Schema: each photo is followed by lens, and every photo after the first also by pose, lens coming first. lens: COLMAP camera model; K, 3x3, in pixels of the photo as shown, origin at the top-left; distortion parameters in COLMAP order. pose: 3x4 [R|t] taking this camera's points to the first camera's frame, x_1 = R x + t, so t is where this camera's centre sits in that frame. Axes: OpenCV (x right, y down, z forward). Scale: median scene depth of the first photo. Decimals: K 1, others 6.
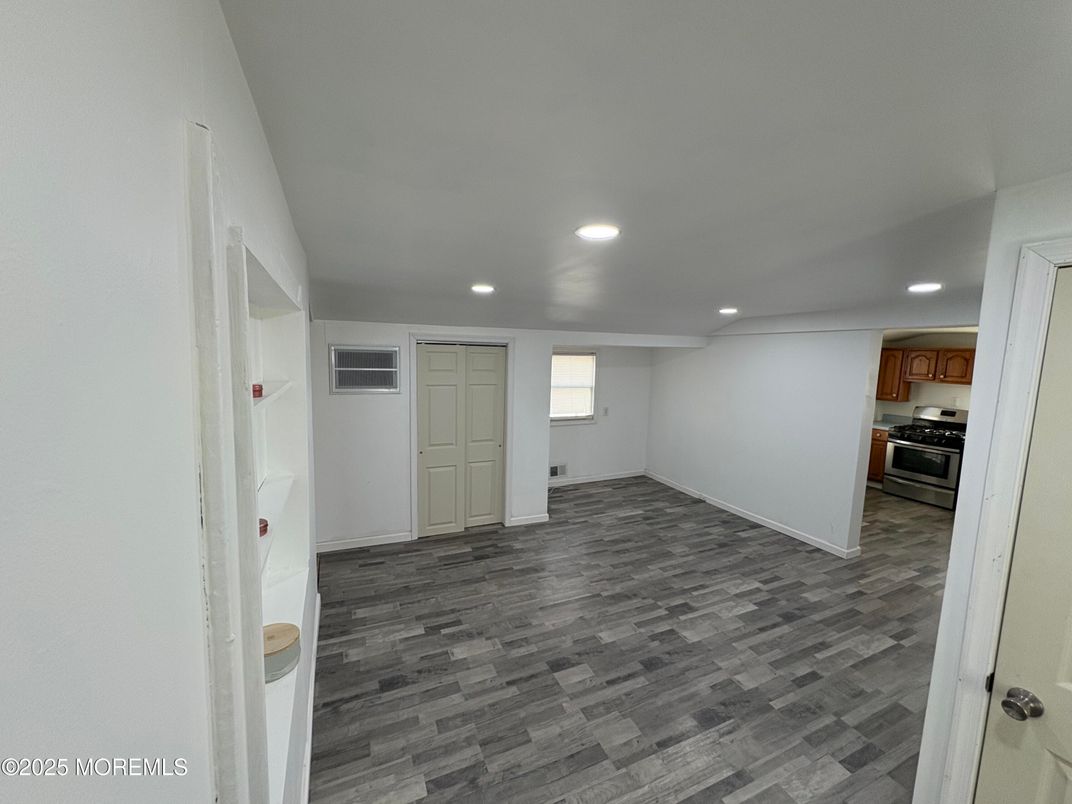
lens RADIAL K [[427.2, 0, 526.7], [0, 427.2, 401.9], [0, 0, 1]] dist [-0.000764, -0.000051]
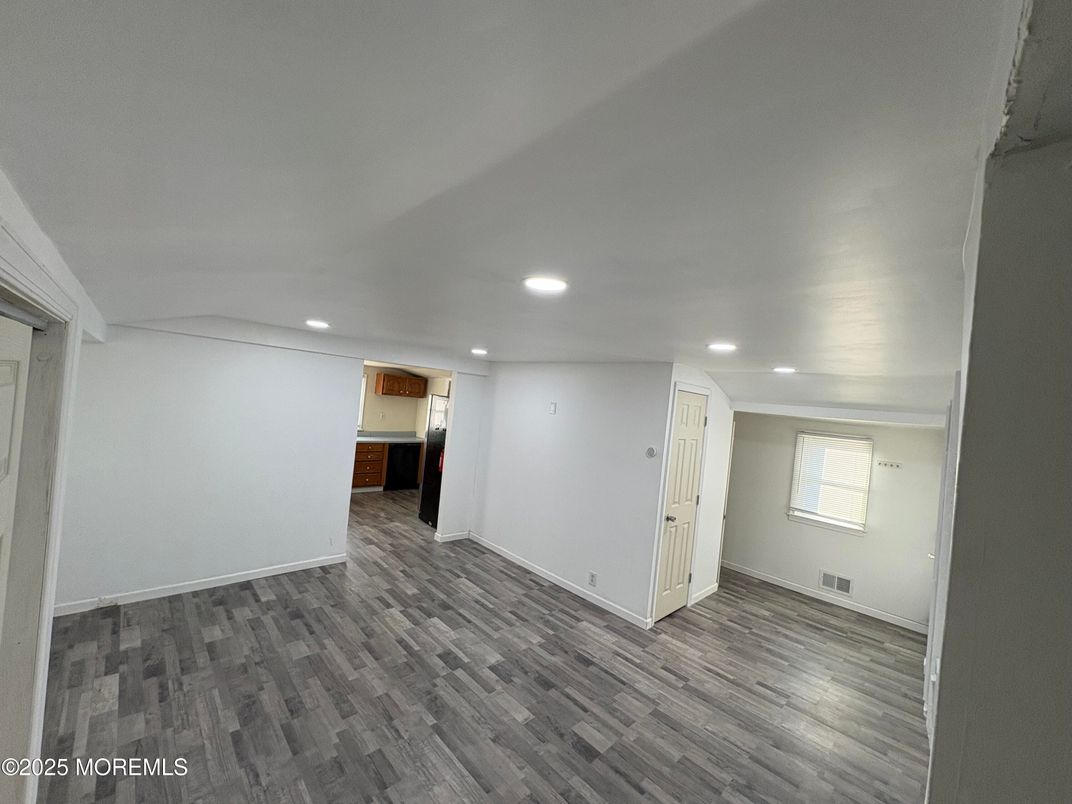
lens RADIAL K [[427.2, 0, 526.7], [0, 427.2, 401.9], [0, 0, 1]] dist [-0.000764, -0.000051]
pose [[-0.340174, -0.061115, 0.938375, -0.555014], [-0.000434, 0.997896, 0.064834, -0.157694], [-0.940363, 0.021648, -0.339485, 1.121497]]
